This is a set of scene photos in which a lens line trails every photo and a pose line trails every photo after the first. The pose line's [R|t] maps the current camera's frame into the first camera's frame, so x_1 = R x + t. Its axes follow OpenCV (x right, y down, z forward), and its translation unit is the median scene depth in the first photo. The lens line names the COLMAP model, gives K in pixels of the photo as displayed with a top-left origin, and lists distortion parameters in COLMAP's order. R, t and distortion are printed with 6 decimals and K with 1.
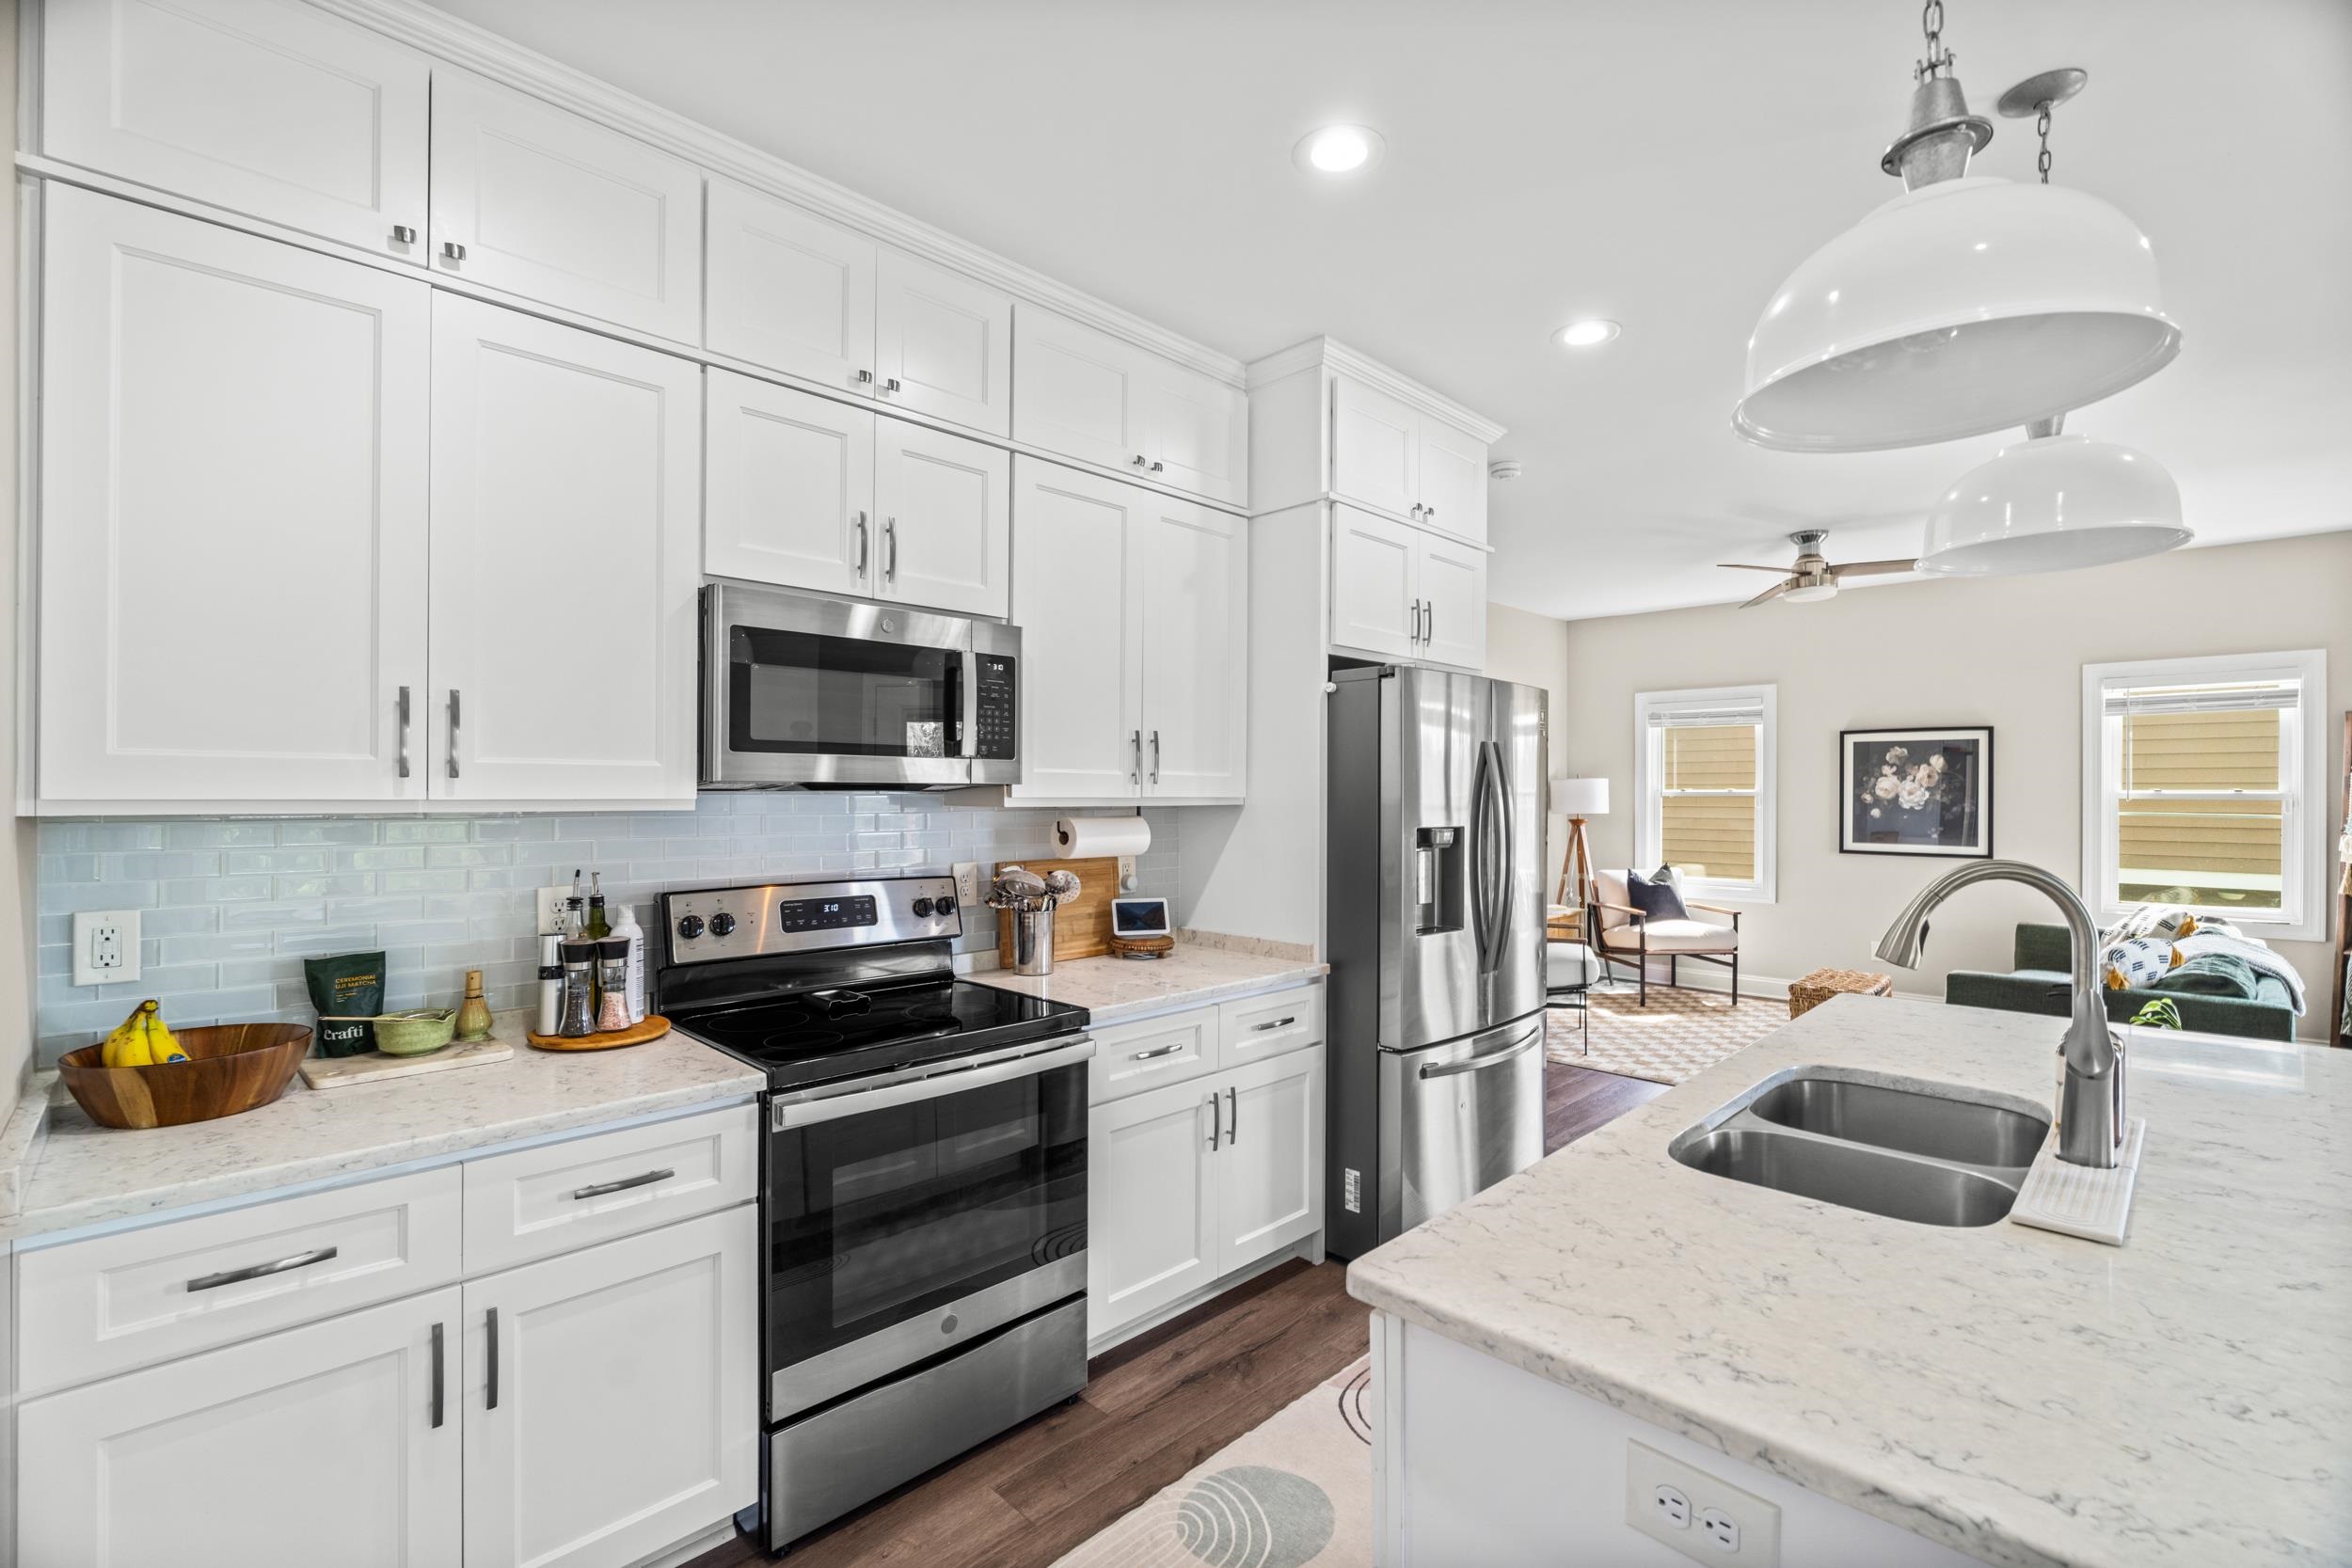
lens RADIAL K [[1037.5, 0, 1193.5], [0, 1037.5, 789.3], [0, 0, 1]] dist [-0.008394, 0.000681]
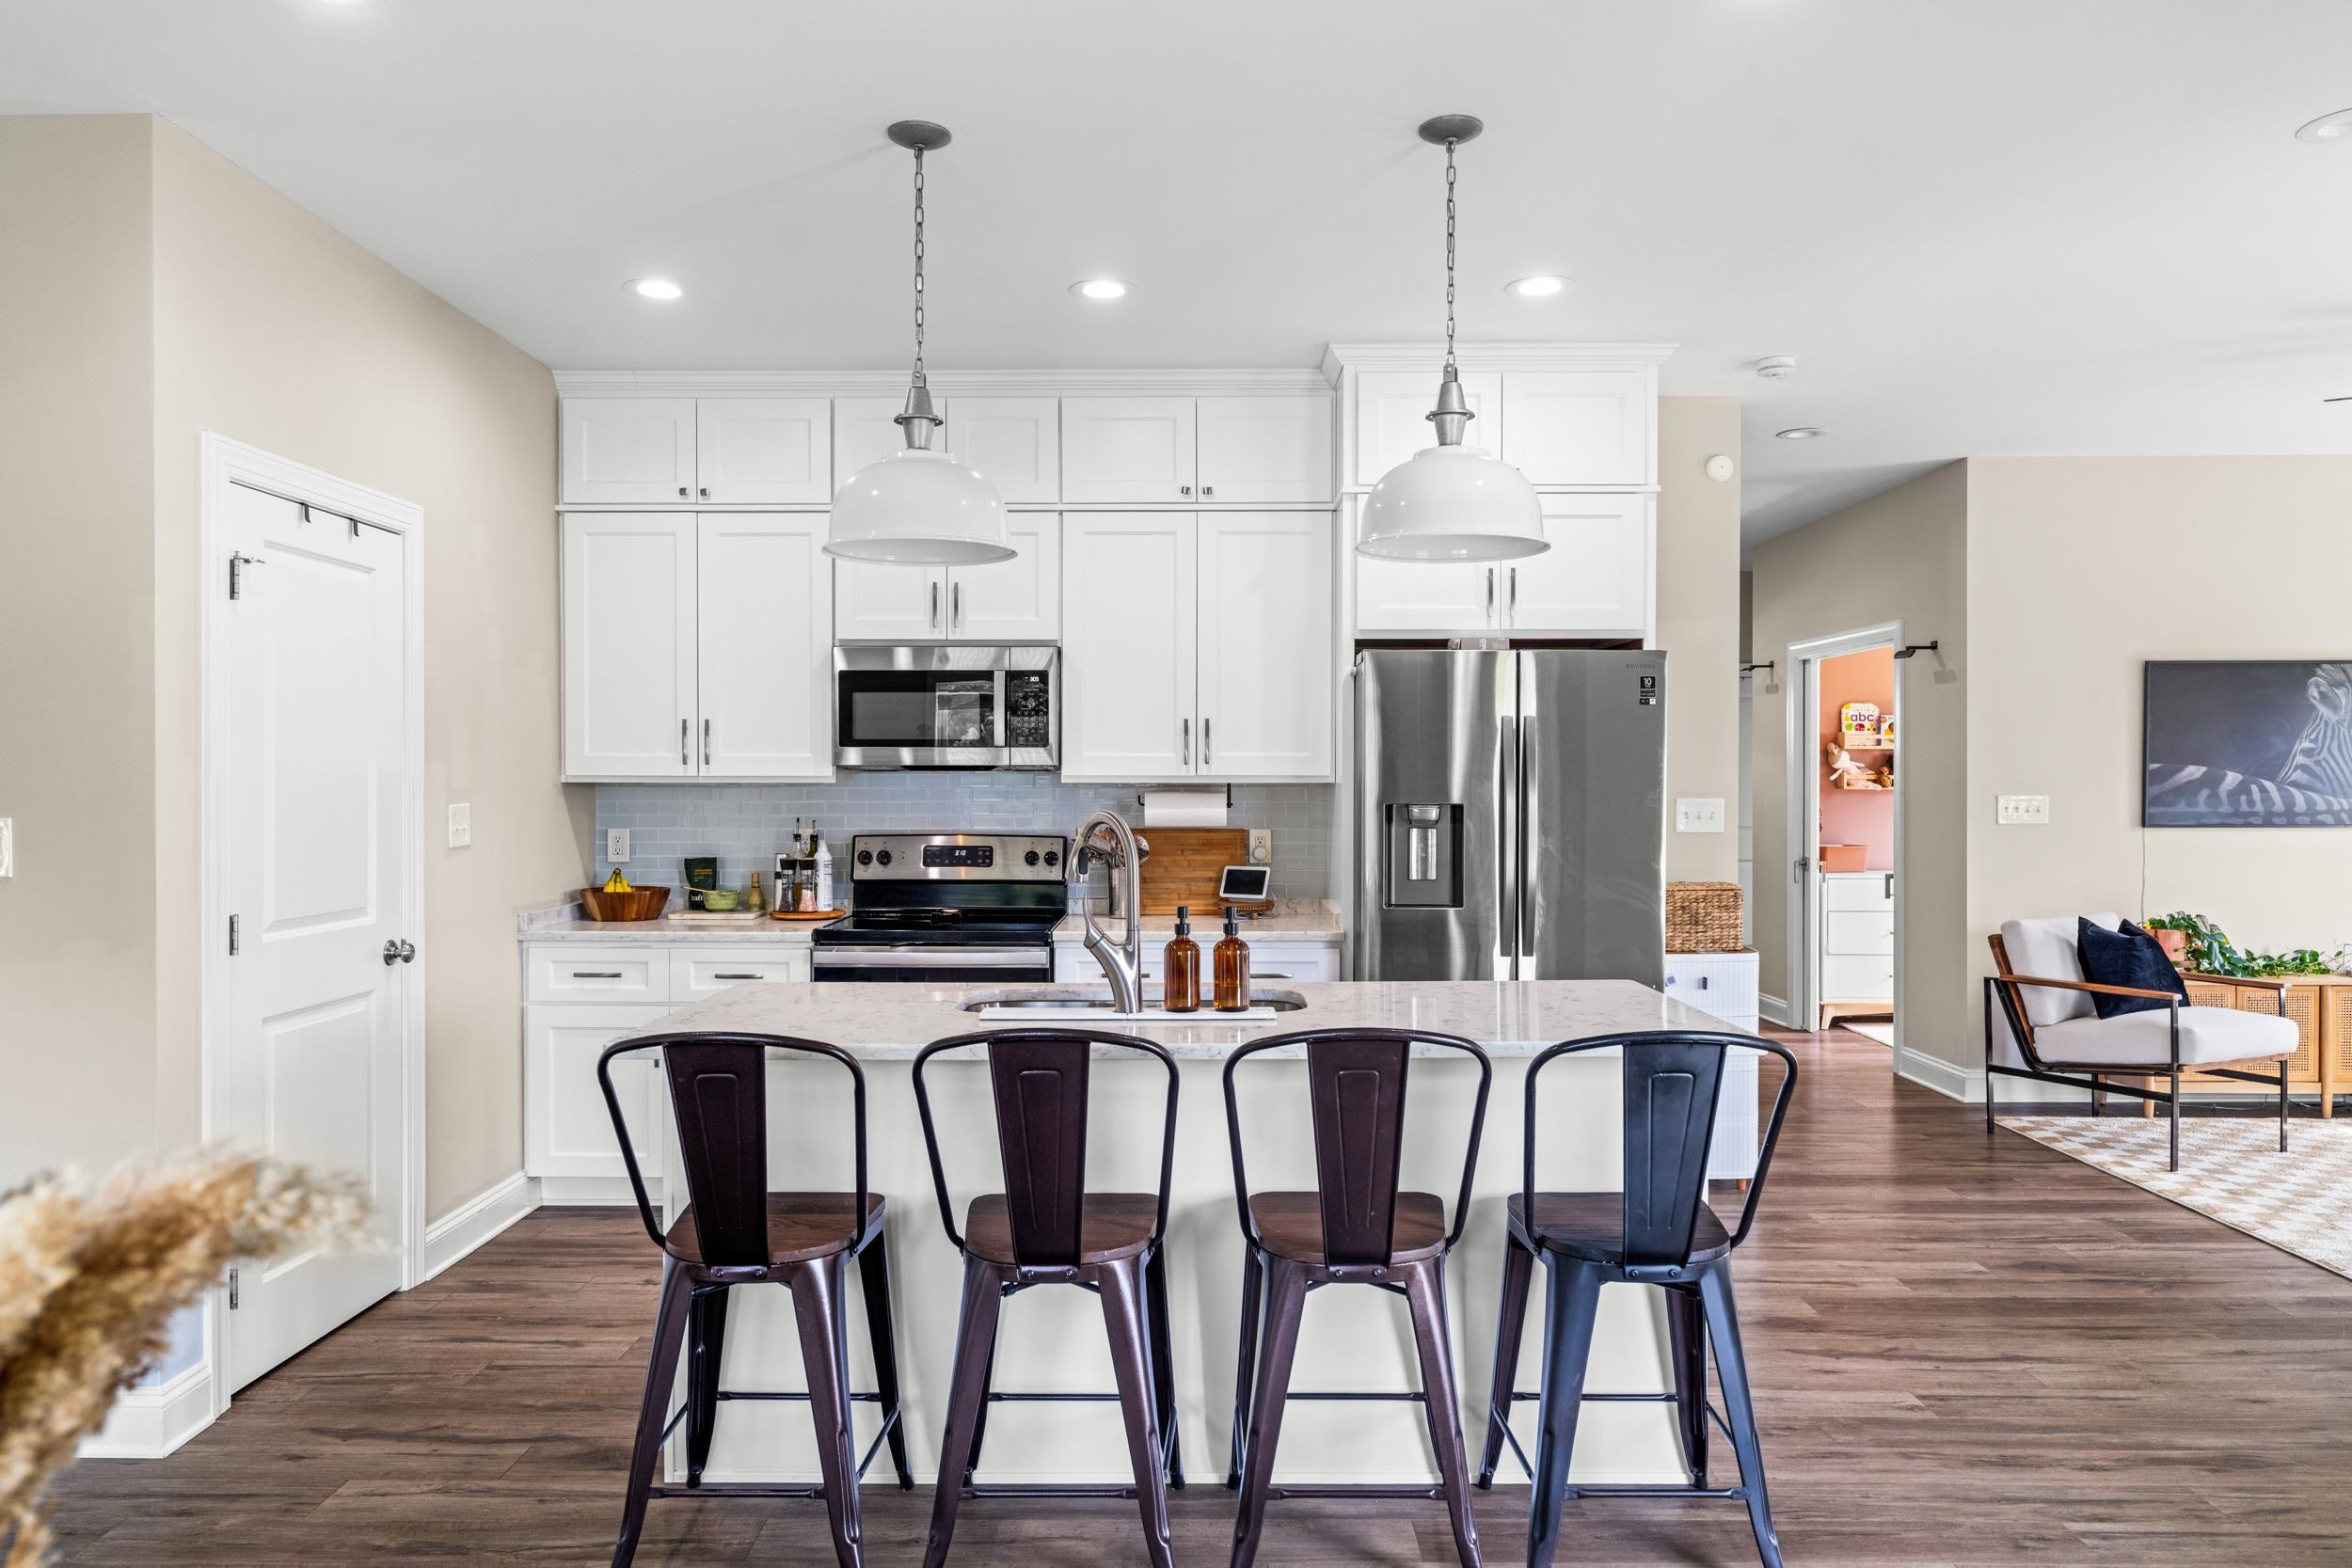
lens RADIAL K [[1539.4, 0, 1180.0], [0, 1539.4, 786.2], [0, 0, 1]] dist [-0.002717, 0.003291]
pose [[0.696361, -0.001713, -0.717689, 1.385704], [0.003675, 0.999993, 0.001179, 0.021296], [0.717682, -0.003459, 0.696362, -0.261873]]
